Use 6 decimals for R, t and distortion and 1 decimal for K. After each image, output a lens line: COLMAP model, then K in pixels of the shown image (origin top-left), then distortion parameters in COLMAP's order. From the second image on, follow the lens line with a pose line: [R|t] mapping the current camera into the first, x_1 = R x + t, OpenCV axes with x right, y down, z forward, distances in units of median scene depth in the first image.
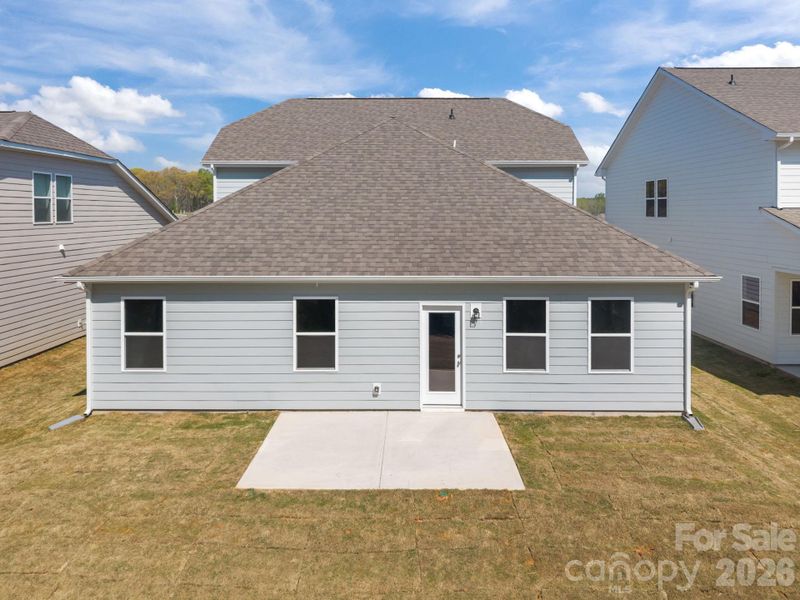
lens RADIAL K [[571.3, 0, 400.0], [0, 571.3, 300.0], [0, 0, 1]] dist [0.010730, -0.003349]
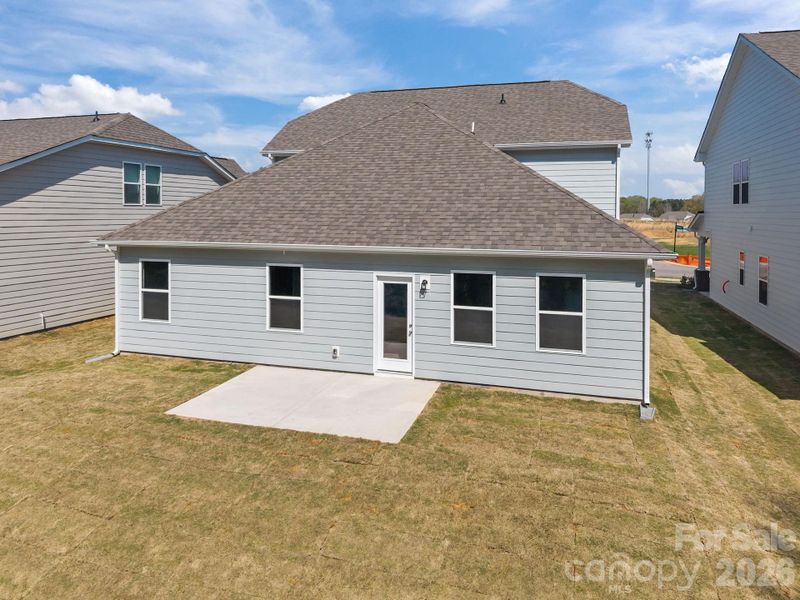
lens RADIAL K [[571.3, 0, 400.0], [0, 571.3, 300.0], [0, 0, 1]] dist [0.010730, -0.003349]
pose [[0.956755, 0.048369, -0.286846, 0.386204], [-0.048764, 0.998794, 0.005771, 0.046906], [0.286779, 0.008467, 0.957959, -0.001886]]
